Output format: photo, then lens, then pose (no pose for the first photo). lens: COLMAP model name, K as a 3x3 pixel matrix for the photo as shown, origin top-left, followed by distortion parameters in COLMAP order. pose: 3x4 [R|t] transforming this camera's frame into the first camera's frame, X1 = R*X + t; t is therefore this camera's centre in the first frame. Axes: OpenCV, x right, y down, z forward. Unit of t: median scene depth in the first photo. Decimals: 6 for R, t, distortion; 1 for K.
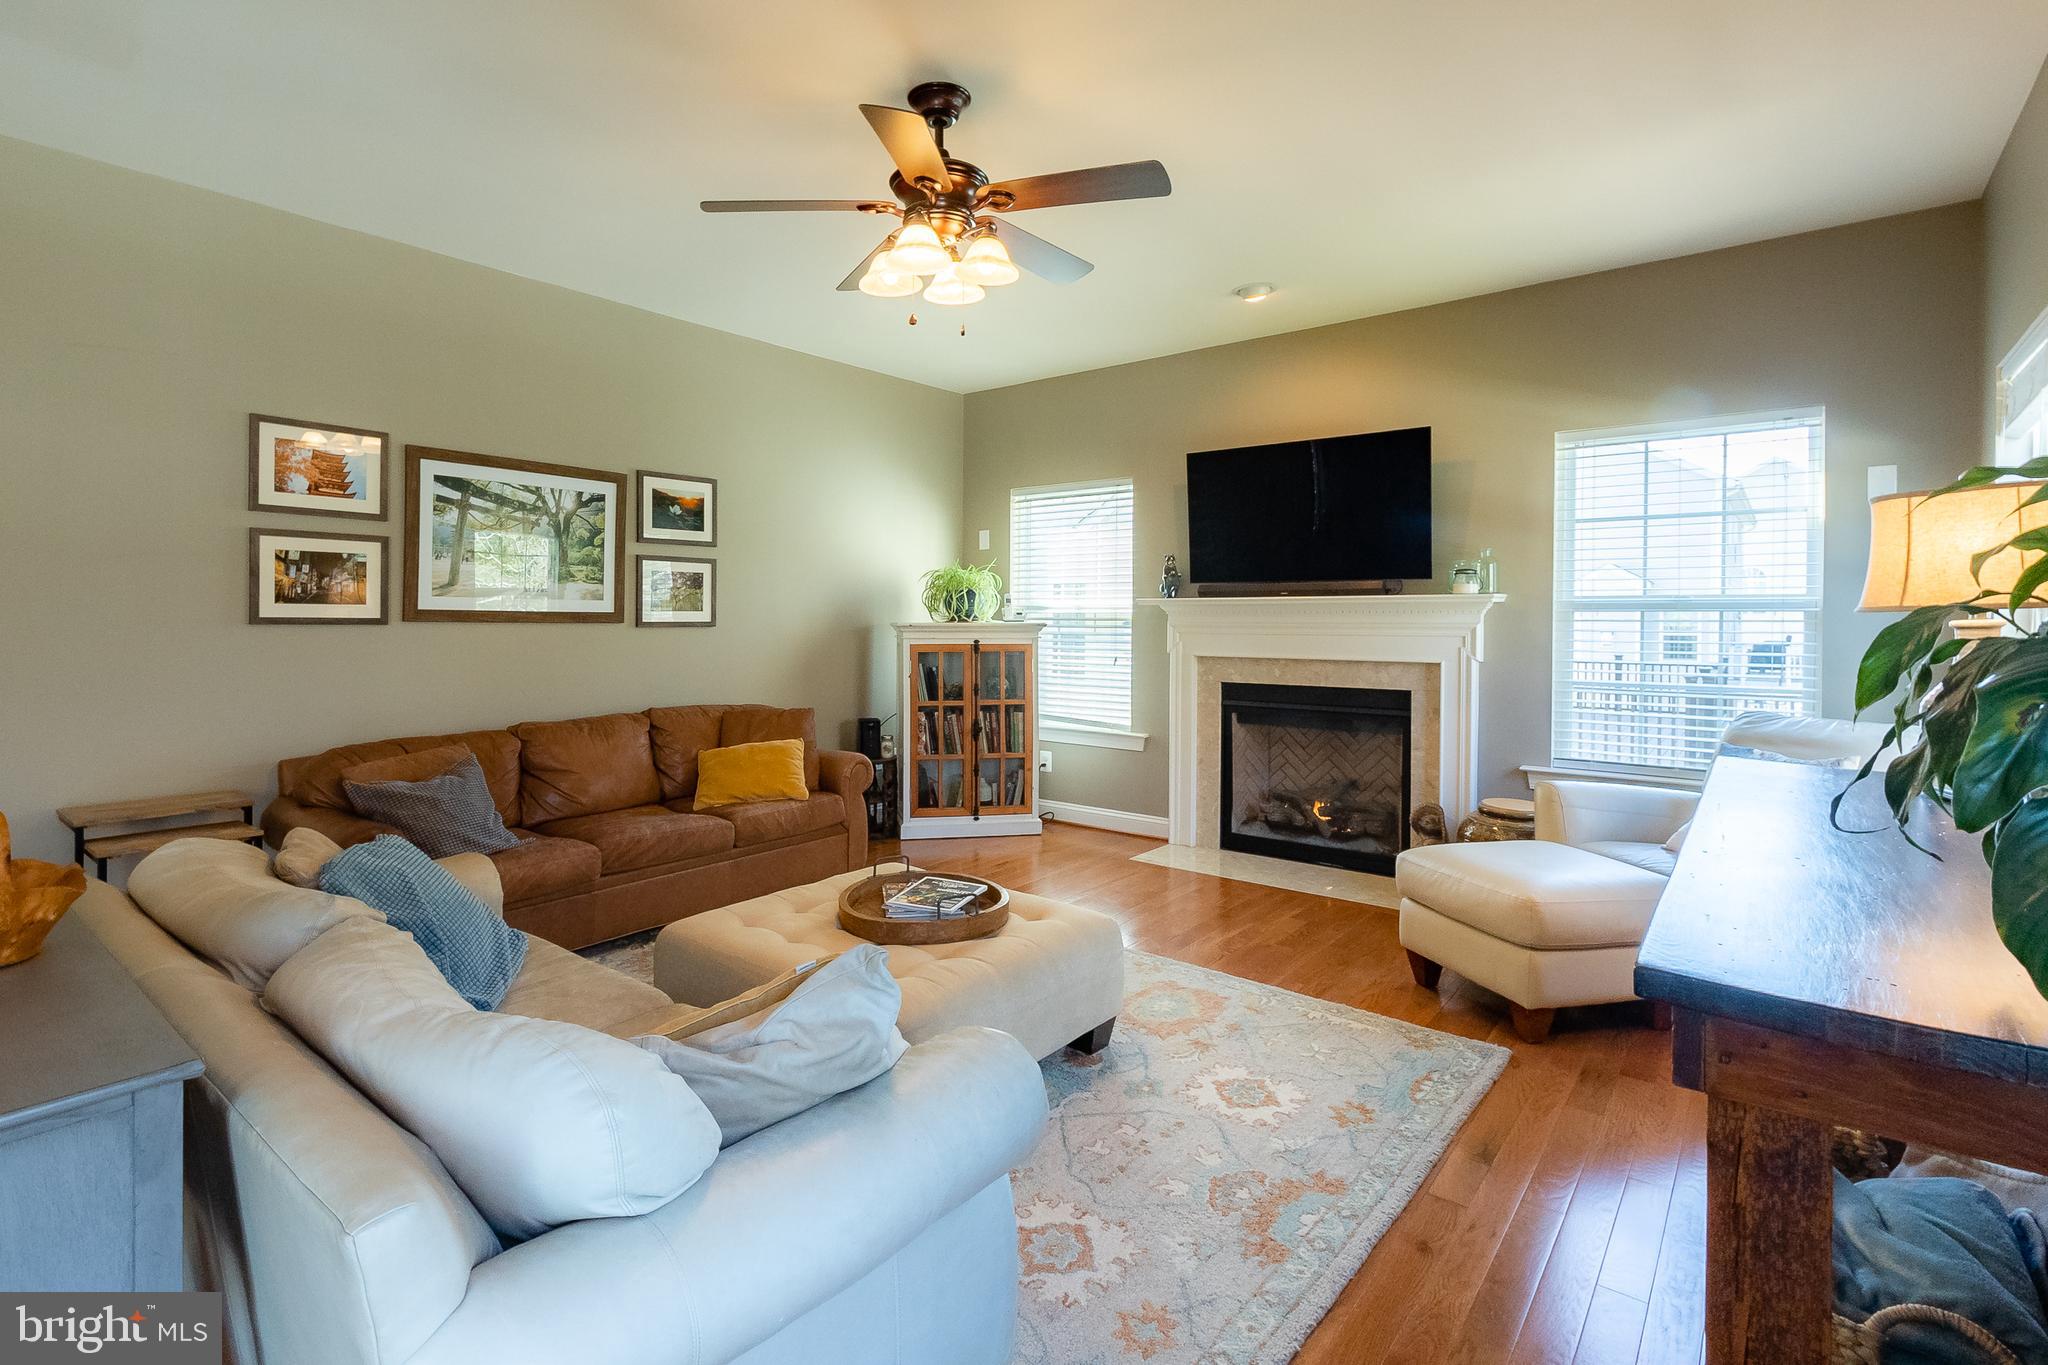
lens RADIAL K [[972.1, 0, 975.8], [0, 972.1, 635.3], [0, 0, 1]] dist [0.011679, -0.000883]
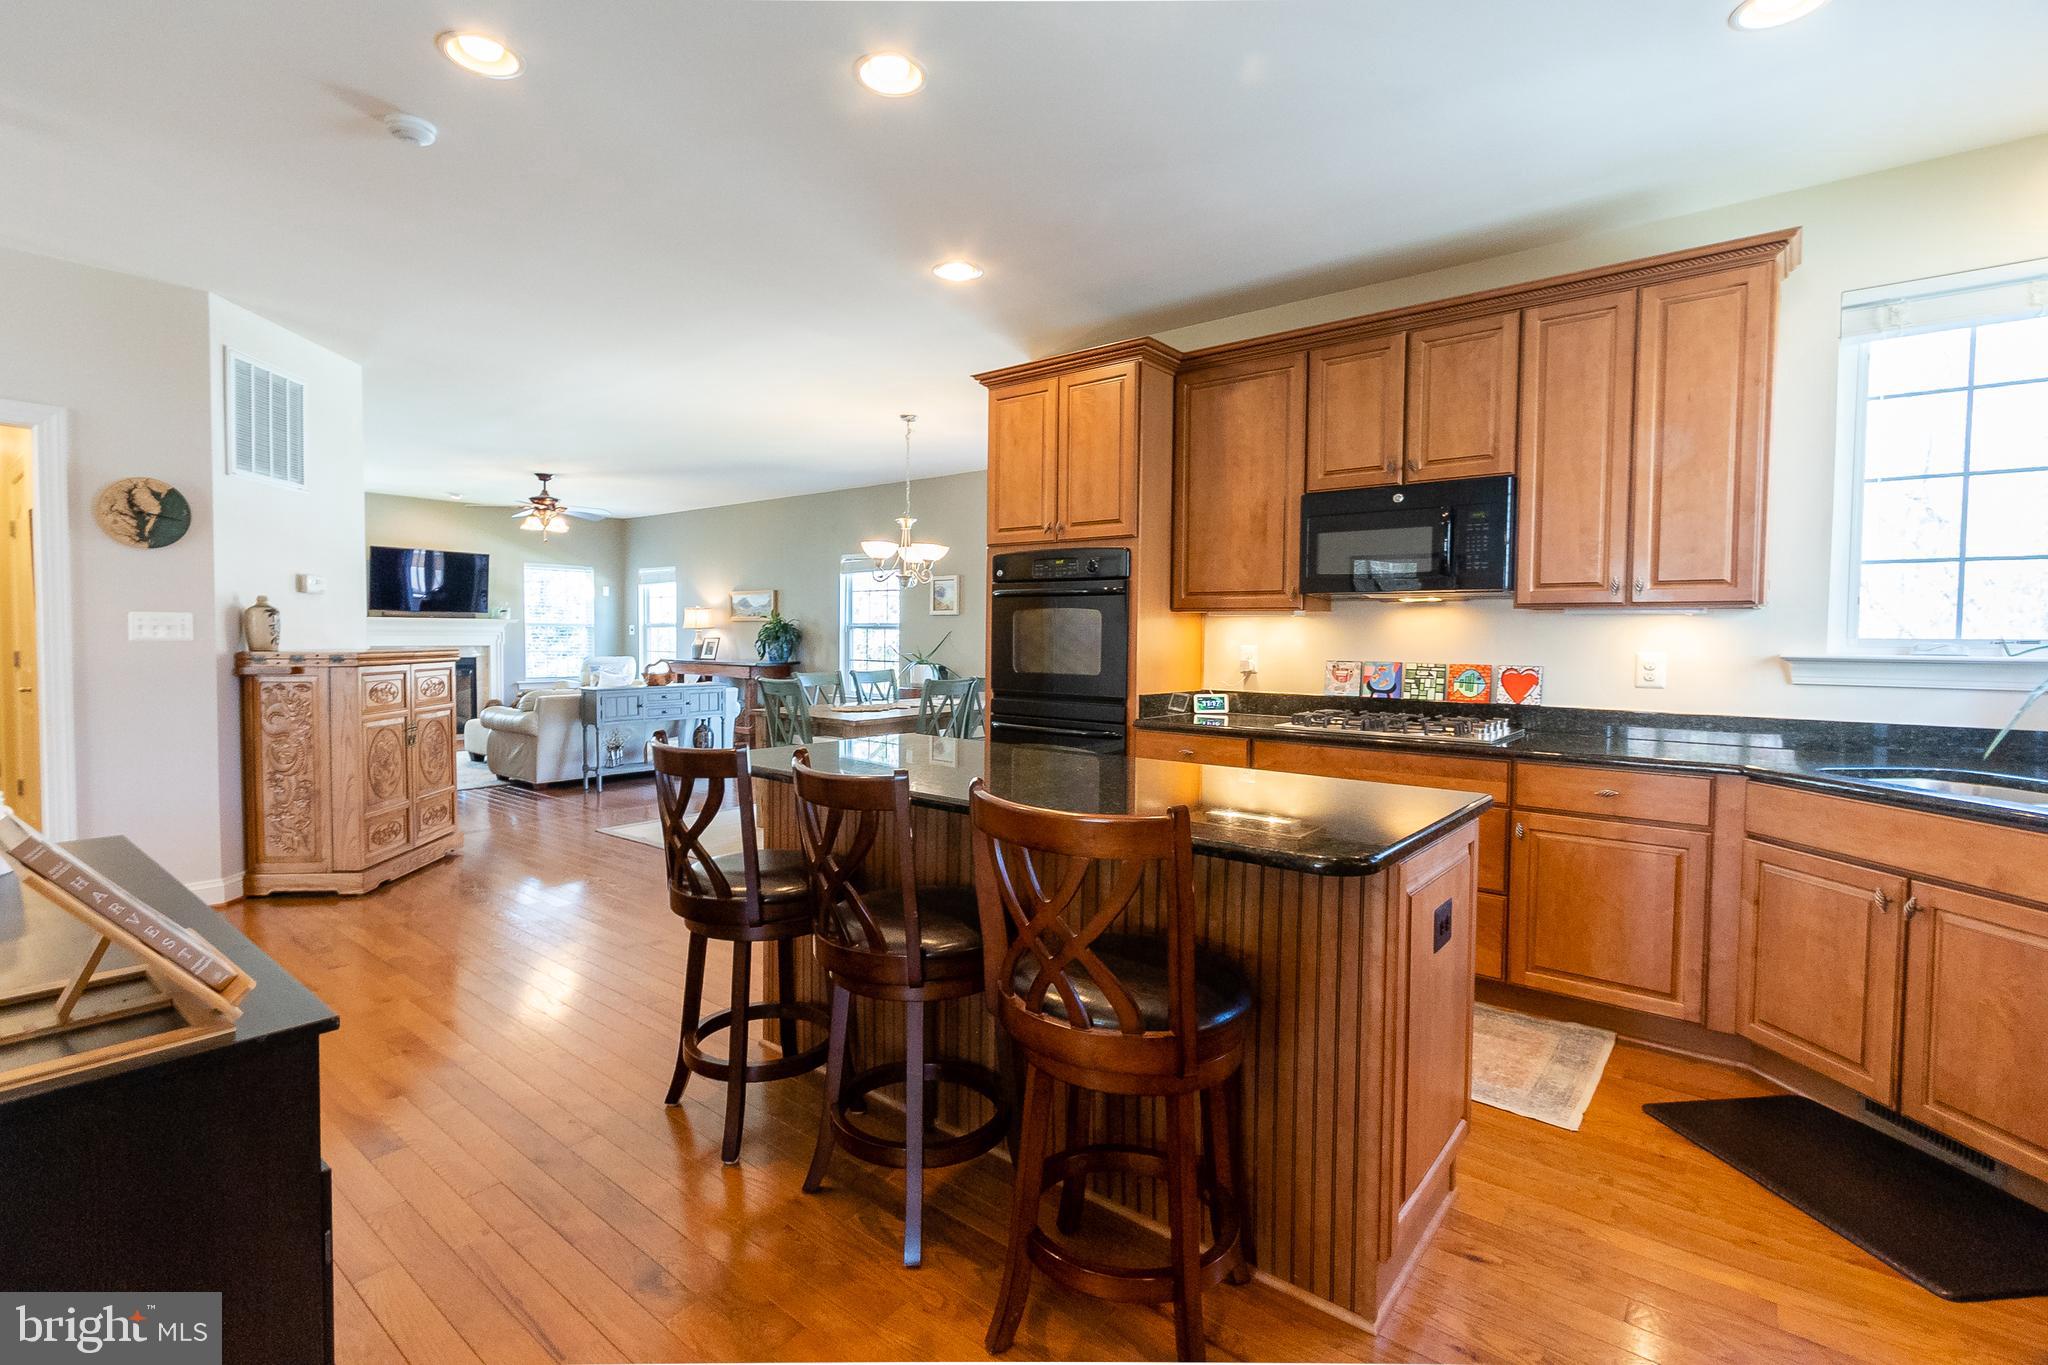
lens RADIAL K [[972.1, 0, 1001.0], [0, 972.1, 675.7], [0, 0, 1]] dist [0.011679, -0.000883]
pose [[-0.003886, -0.046563, 0.998908, -2.279736], [0.009465, 0.998869, 0.046598, -0.000140], [-0.999948, 0.009635, -0.003441, -0.373917]]
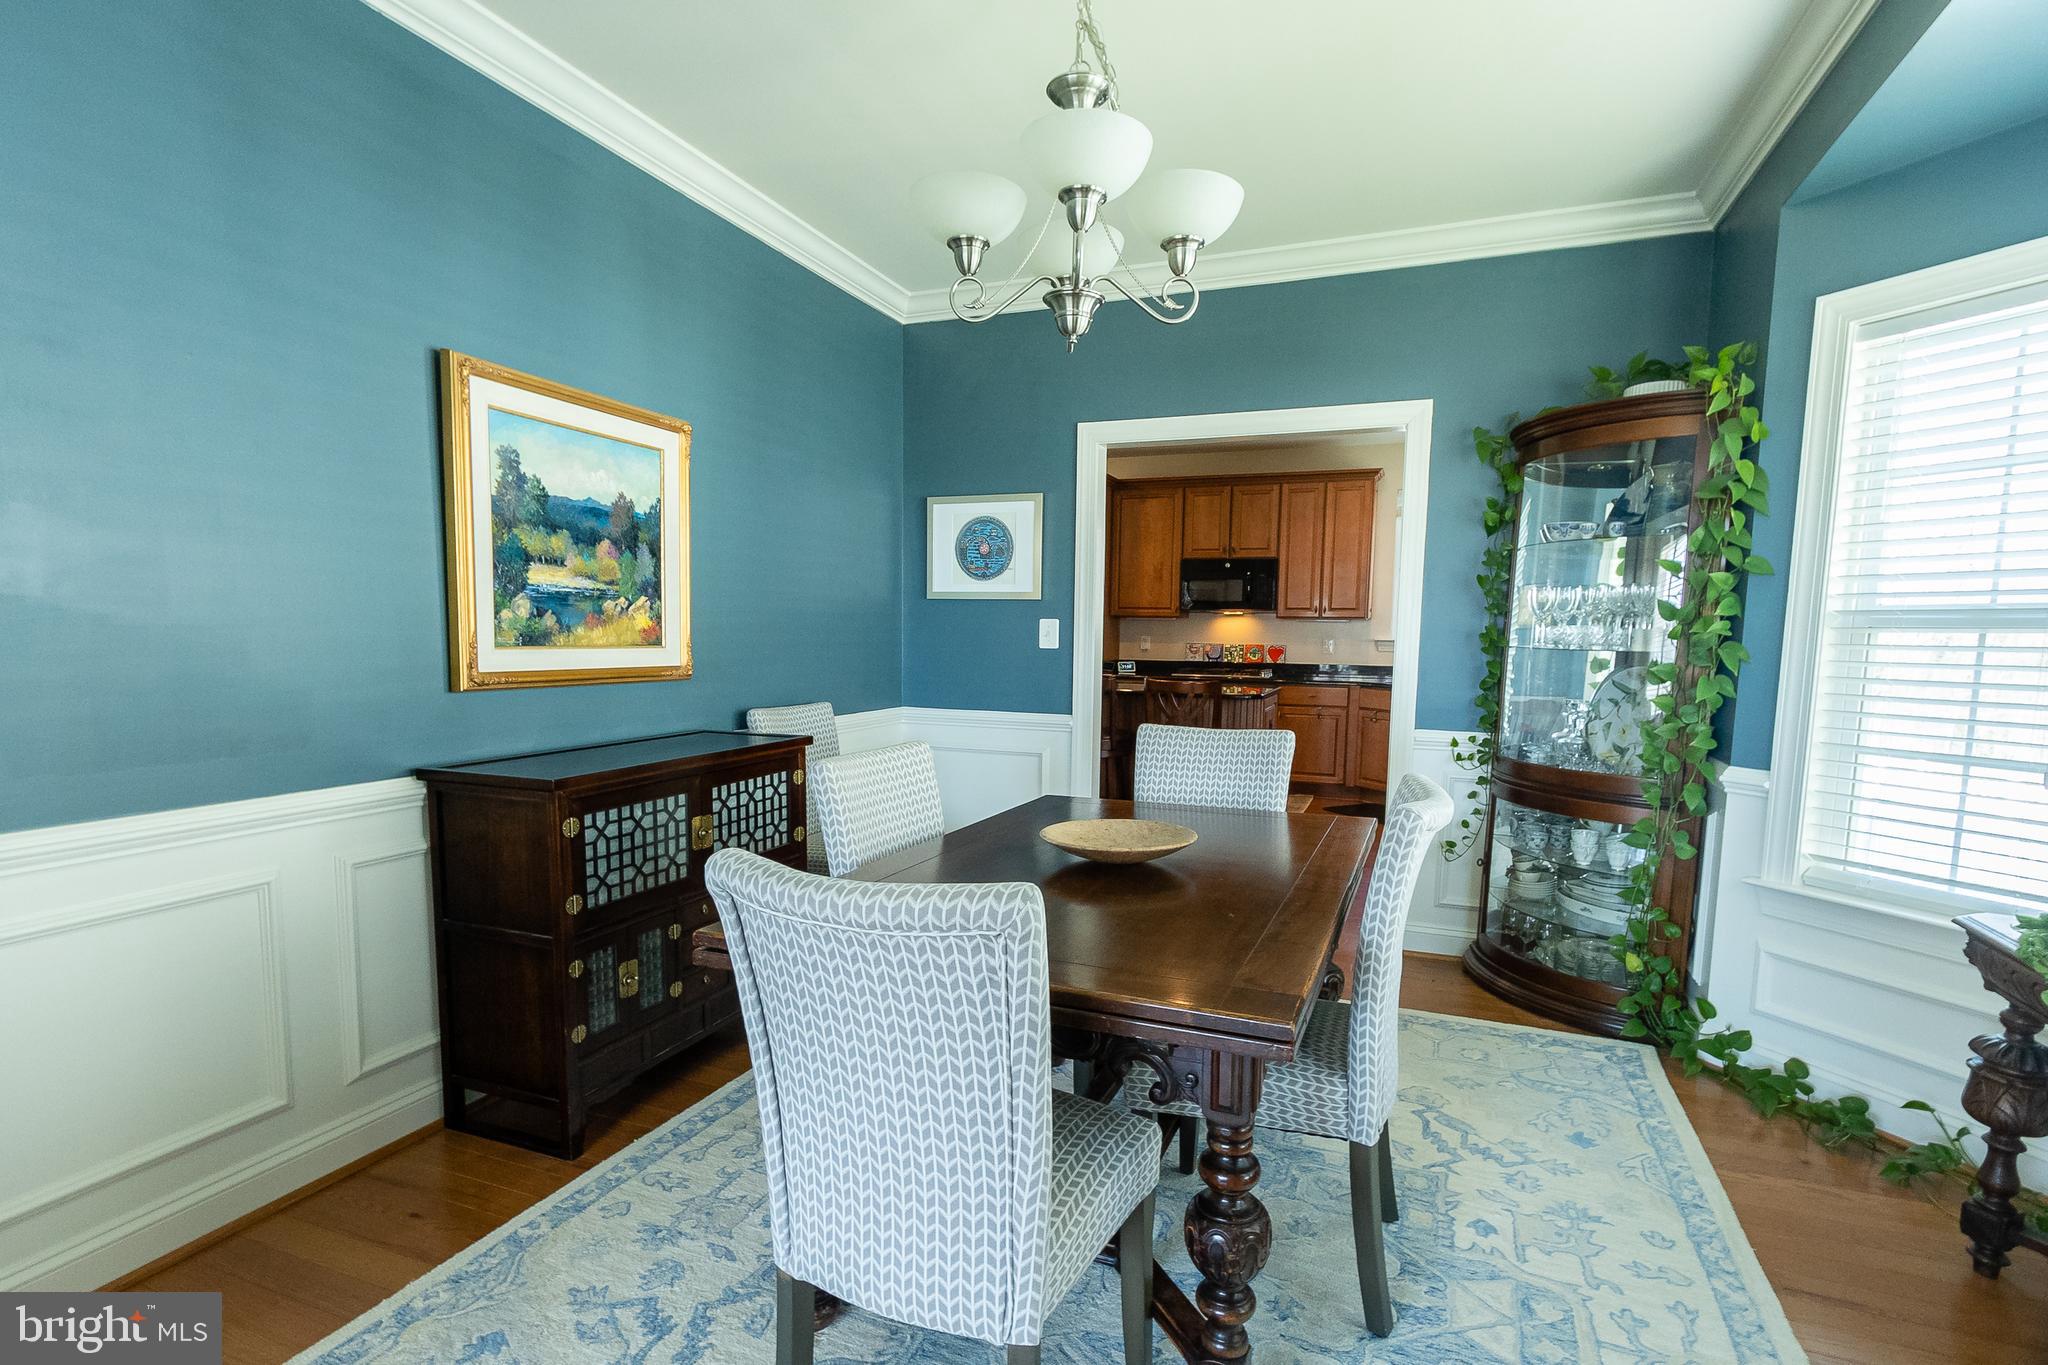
lens RADIAL K [[972.1, 0, 1063.2], [0, 972.1, 729.6], [0, 0, 1]] dist [0.011679, -0.000883]
pose [[-0.326882, -0.104659, 0.939252, -3.097704], [-0.004034, 0.993995, 0.109355, -0.005977], [-0.945057, 0.031958, -0.325341, 0.192742]]
